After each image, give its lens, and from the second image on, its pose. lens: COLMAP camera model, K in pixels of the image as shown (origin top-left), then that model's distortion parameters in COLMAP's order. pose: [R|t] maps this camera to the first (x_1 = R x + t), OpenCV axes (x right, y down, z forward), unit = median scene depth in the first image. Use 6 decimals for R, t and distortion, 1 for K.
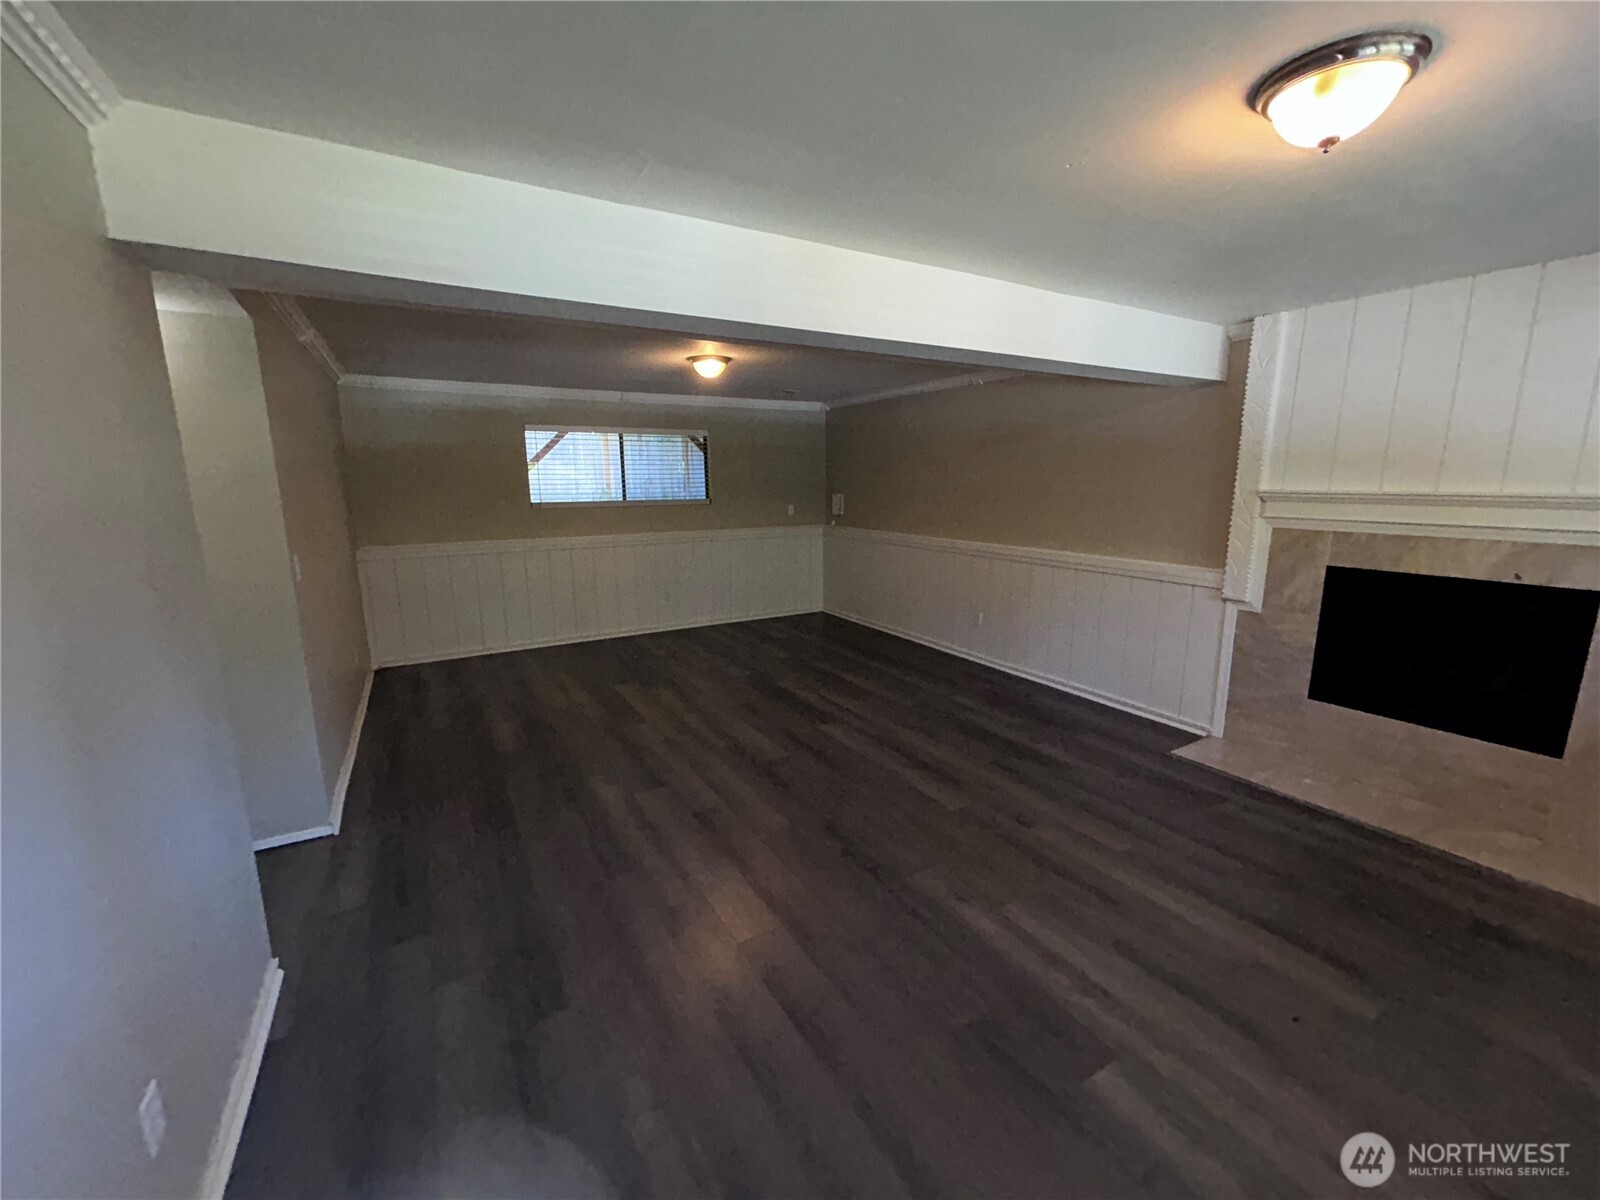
lens RADIAL K [[644.9, 0, 803.5], [0, 644.9, 595.3], [0, 0, 1]] dist [-0.000901, 0.000272]
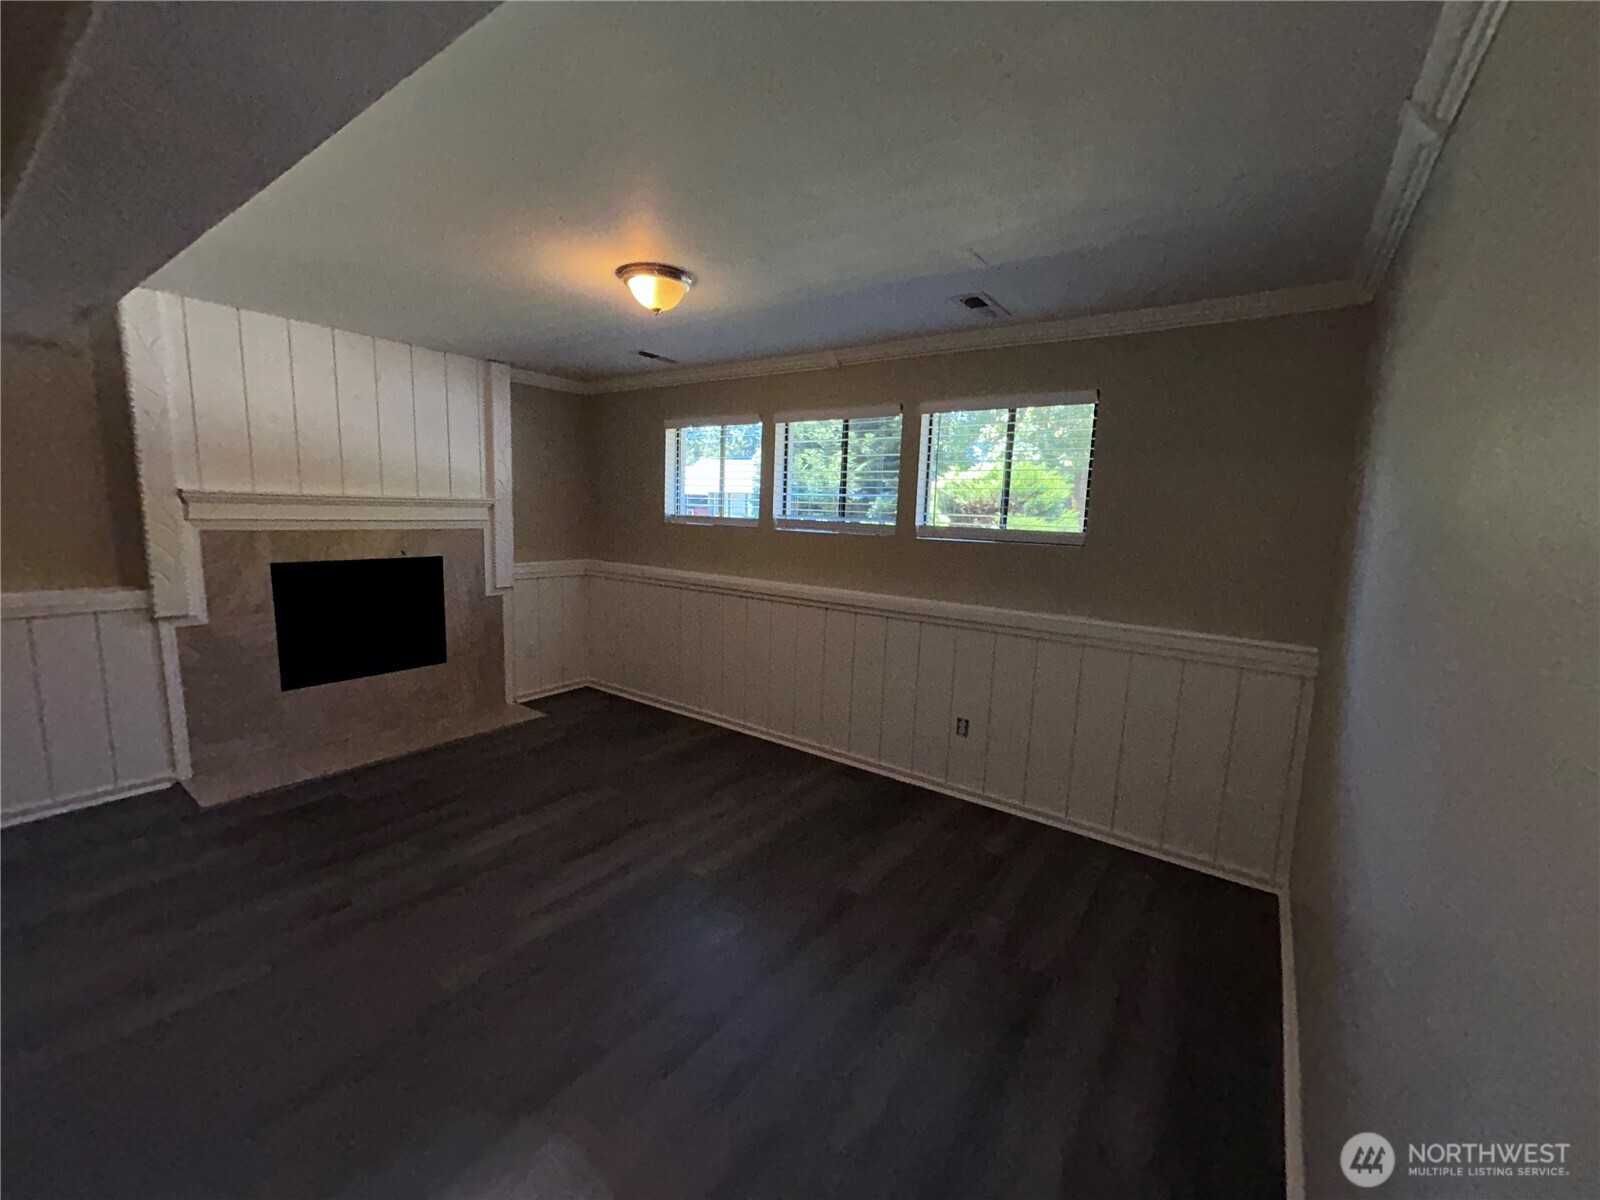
lens RADIAL K [[644.9, 0, 801.8], [0, 644.9, 603.8], [0, 0, 1]] dist [-0.000901, 0.000272]
pose [[-0.400487, -0.154027, 0.903264, -0.493449], [0.128093, 0.966680, 0.221634, -0.104521], [-0.907305, 0.204463, -0.367413, 0.616702]]
